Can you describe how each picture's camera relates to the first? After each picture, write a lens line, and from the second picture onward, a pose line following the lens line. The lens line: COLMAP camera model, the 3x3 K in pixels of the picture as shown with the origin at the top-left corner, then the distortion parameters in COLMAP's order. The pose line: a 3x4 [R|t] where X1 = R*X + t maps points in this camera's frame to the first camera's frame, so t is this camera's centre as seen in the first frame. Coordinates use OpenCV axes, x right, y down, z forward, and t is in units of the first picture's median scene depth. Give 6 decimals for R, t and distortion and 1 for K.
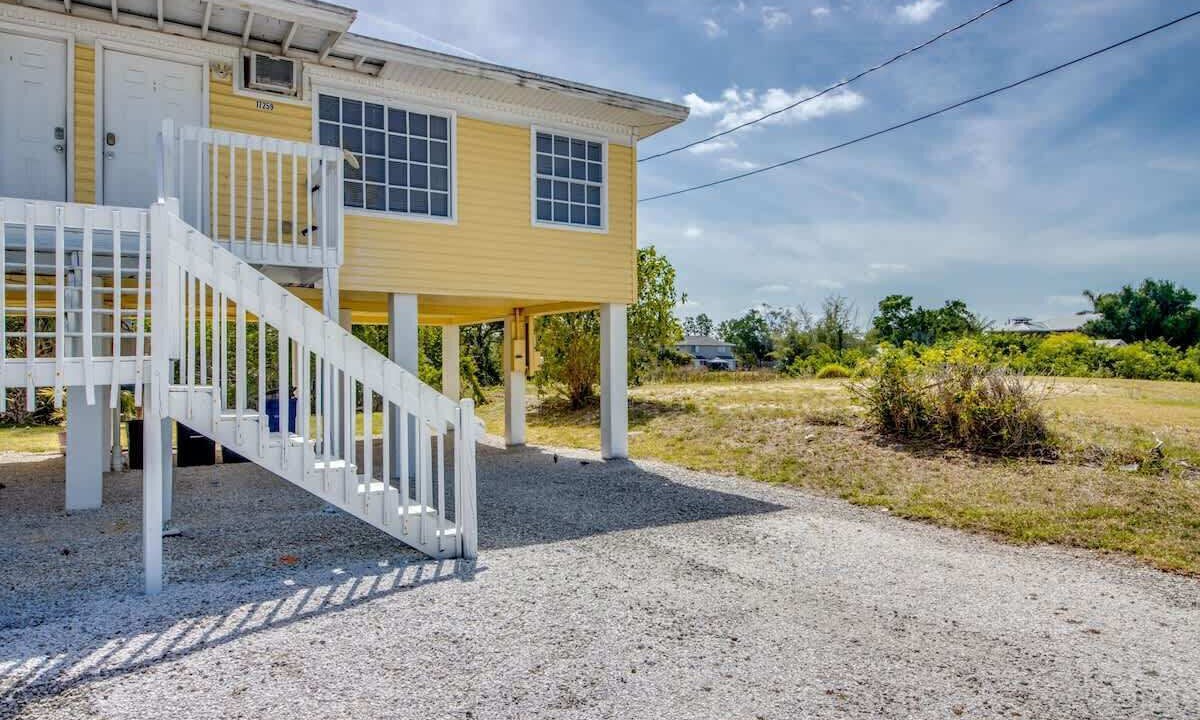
lens RADIAL K [[738.3, 0, 610.9], [0, 738.3, 358.0], [0, 0, 1]] dist [0.005539, -0.007189]
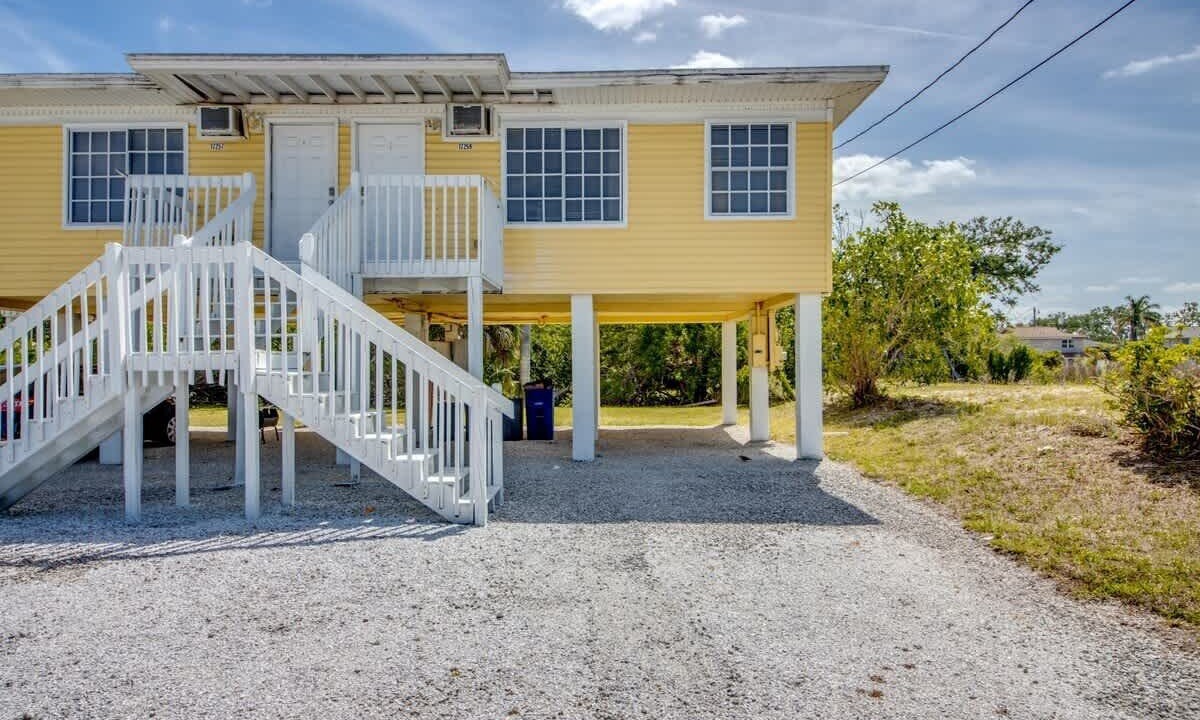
lens RADIAL K [[738.3, 0, 603.2], [0, 738.3, 355.5], [0, 0, 1]] dist [0.005539, -0.007189]
pose [[0.837325, -0.005116, -0.546682, 0.320534], [0.004303, 0.999987, -0.002767, 0.006831], [0.546689, -0.000035, 0.837336, 0.084559]]
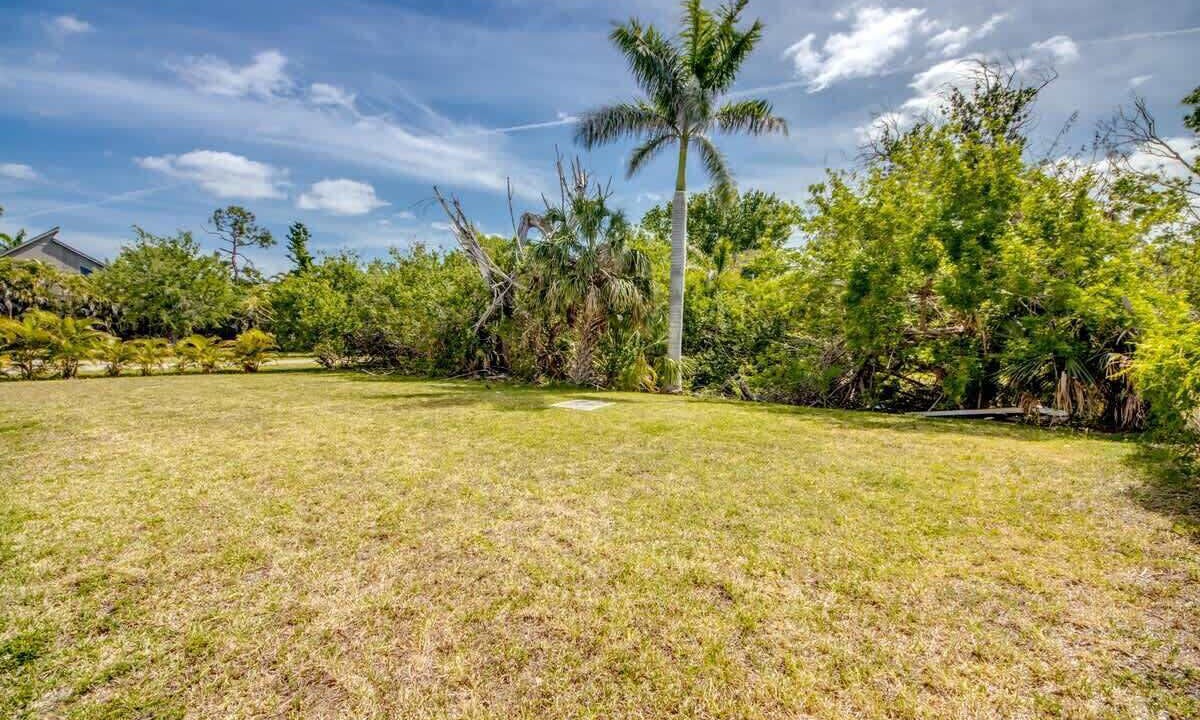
lens RADIAL K [[462.0, 0, 593.5], [0, 462.0, 362.0], [0, 0, 1]] dist [-0.000915, -0.008414]
pose [[0.399386, 0.052420, -0.915283, -0.428219], [-0.004747, 0.998469, 0.055113, 0.046219], [0.916771, -0.017666, 0.399023, 1.666146]]
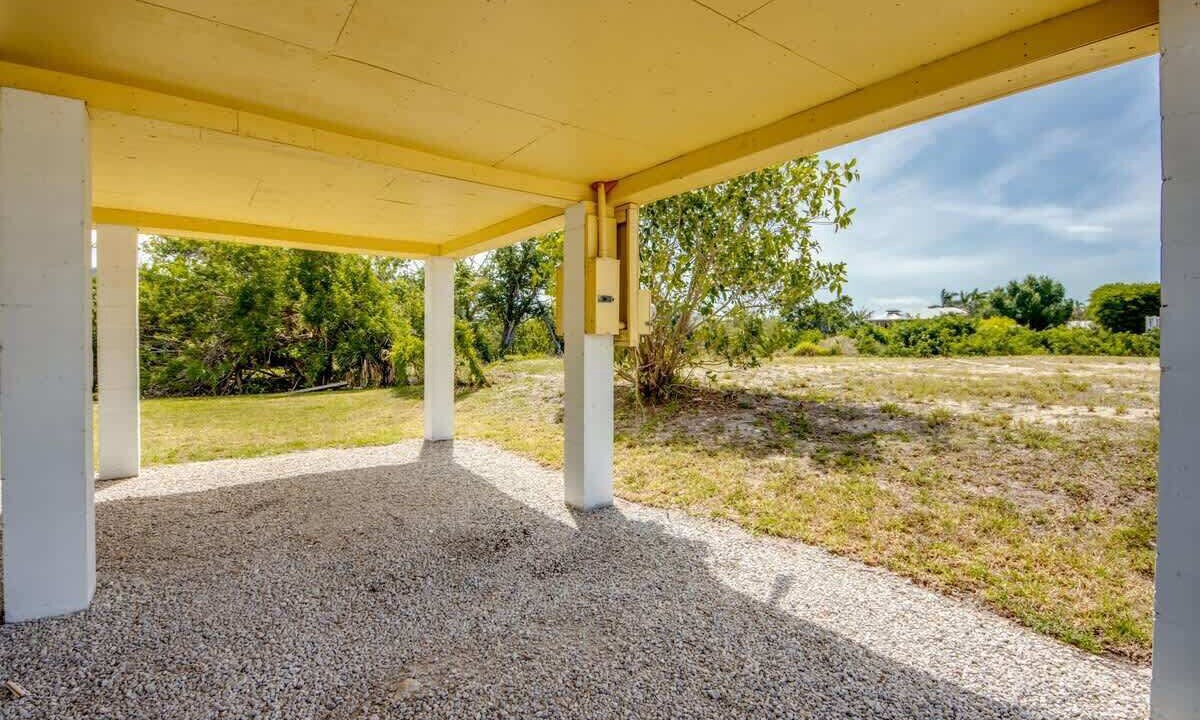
lens RADIAL K [[542.3, 0, 607.2], [0, 542.3, 351.1], [0, 0, 1]] dist [0.000689, -0.000217]
pose [[0.996297, 0.010309, 0.085361, -0.199805], [-0.012243, 0.999679, 0.022168, 0.027097], [-0.085105, -0.023131, 0.996103, 0.933902]]
